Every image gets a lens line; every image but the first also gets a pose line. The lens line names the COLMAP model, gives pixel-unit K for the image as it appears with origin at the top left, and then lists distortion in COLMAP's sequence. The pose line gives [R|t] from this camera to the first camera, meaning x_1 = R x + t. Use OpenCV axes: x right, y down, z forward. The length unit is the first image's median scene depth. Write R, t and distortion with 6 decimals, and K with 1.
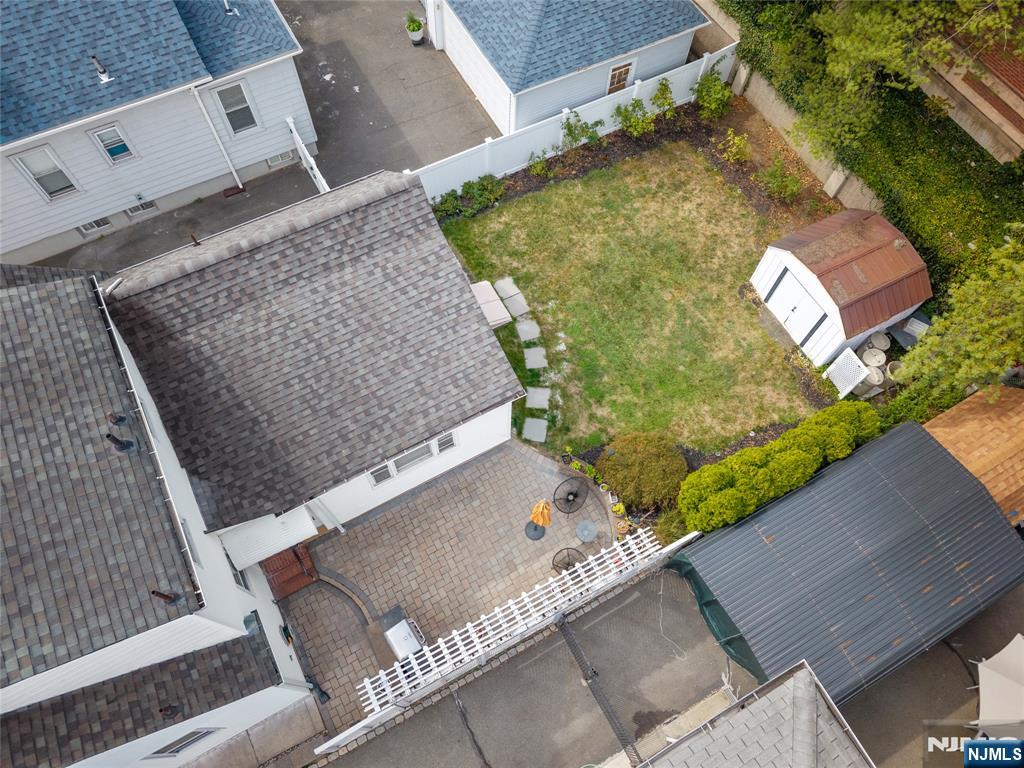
lens RADIAL K [[690.8, 0, 512.0], [0, 690.8, 384.0], [0, 0, 1]] dist [0.031740, -0.028565]
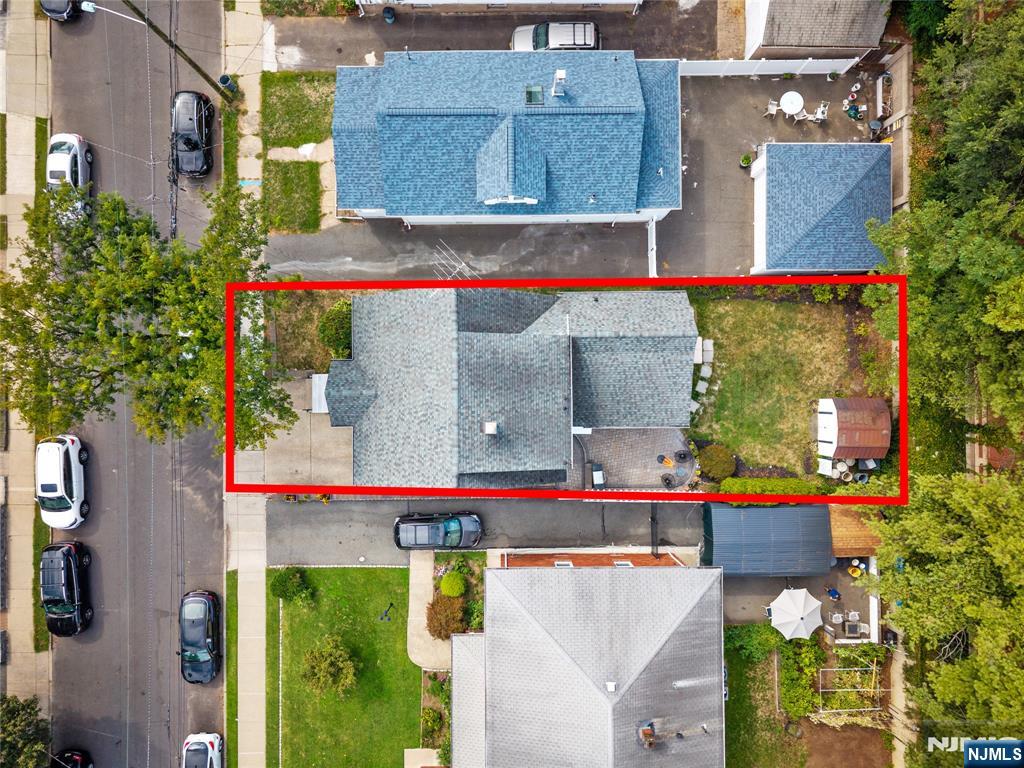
lens RADIAL K [[690.8, 0, 512.0], [0, 690.8, 384.0], [0, 0, 1]] dist [0.031740, -0.028565]
pose [[0.881620, 0.471715, -0.015209, -0.443008], [-0.421650, 0.801709, 0.423644, -0.686200], [0.212033, -0.367081, 0.905701, -1.015125]]
